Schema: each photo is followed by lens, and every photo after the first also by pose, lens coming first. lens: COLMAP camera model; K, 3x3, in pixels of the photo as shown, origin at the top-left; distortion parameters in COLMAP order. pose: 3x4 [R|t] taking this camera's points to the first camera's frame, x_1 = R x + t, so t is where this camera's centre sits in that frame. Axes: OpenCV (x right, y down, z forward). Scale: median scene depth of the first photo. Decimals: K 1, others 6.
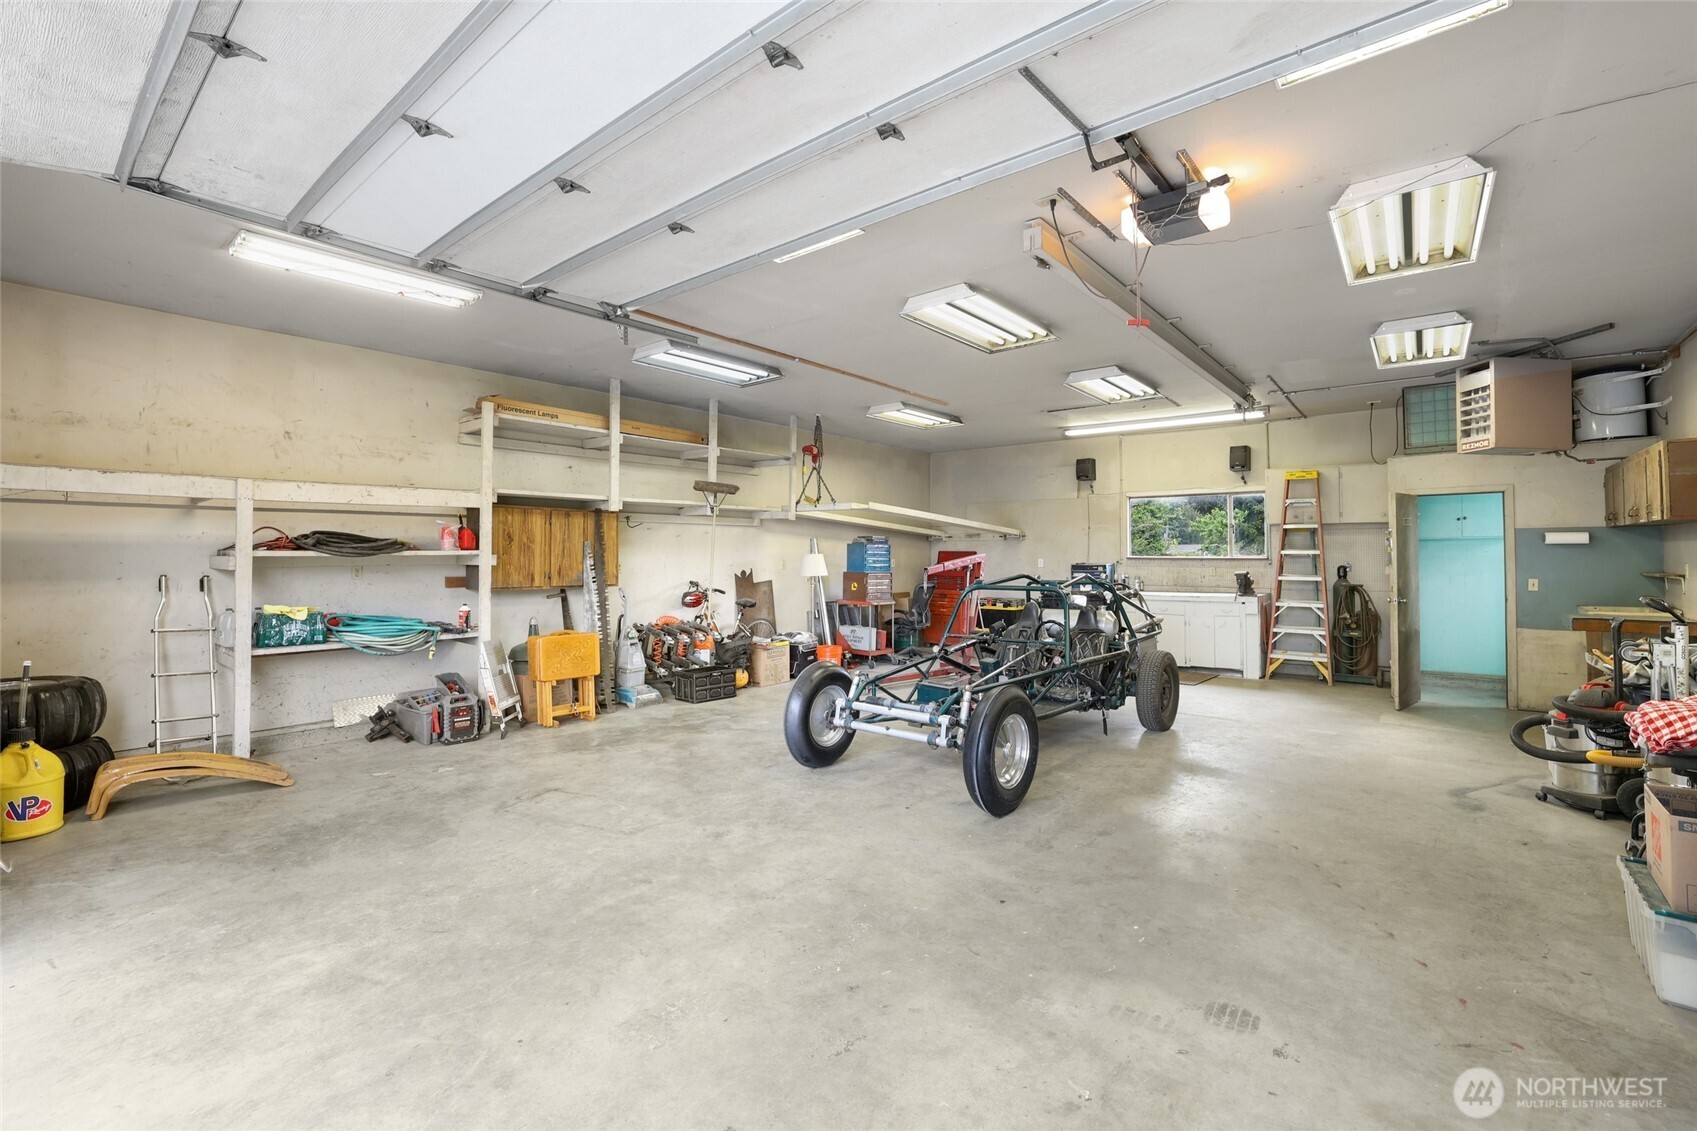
lens RADIAL K [[736.0, 0, 847.4], [0, 736.0, 553.6], [0, 0, 1]] dist [-0.000422, -0.000042]
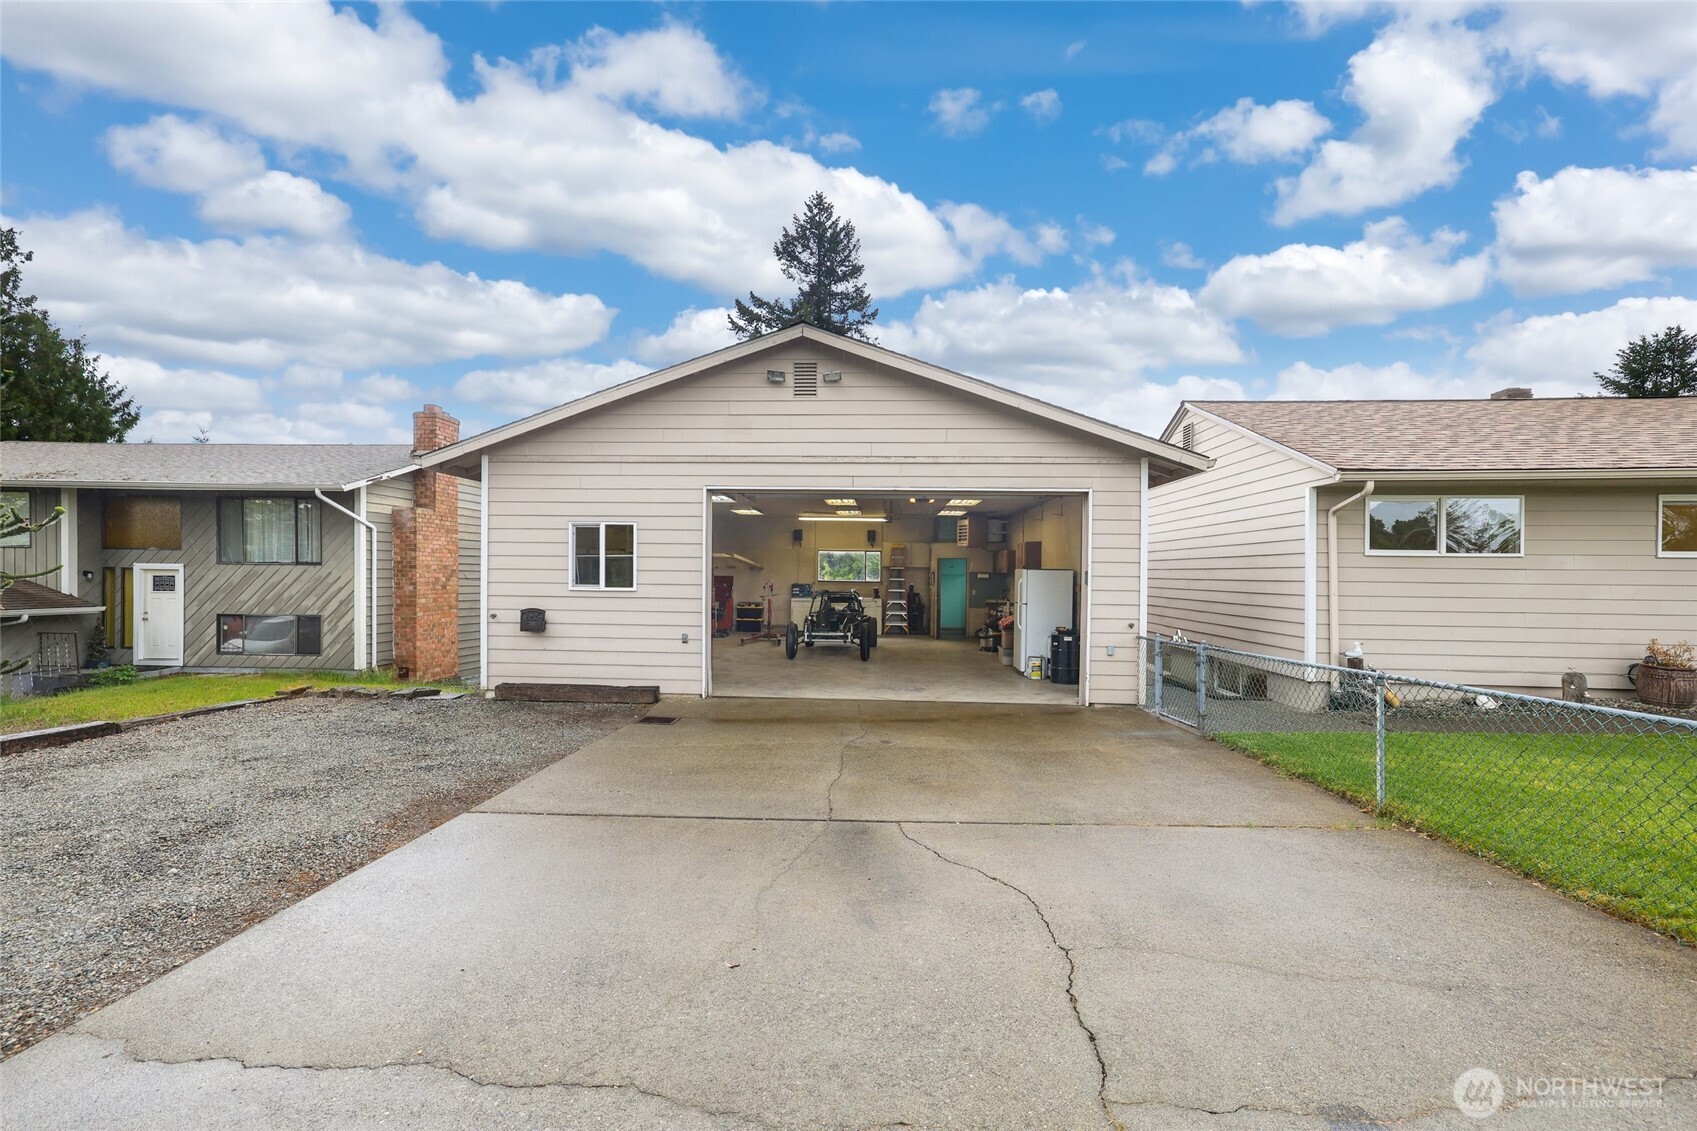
lens RADIAL K [[764.4, 0, 840.2], [0, 764.4, 576.8], [0, 0, 1]] dist [-0.000998, 0.011799]
pose [[0.815696, 0.008926, 0.578412, -1.108241], [-0.013712, 0.999898, 0.003906, -0.018891], [-0.578318, -0.011118, 0.815736, -1.025270]]
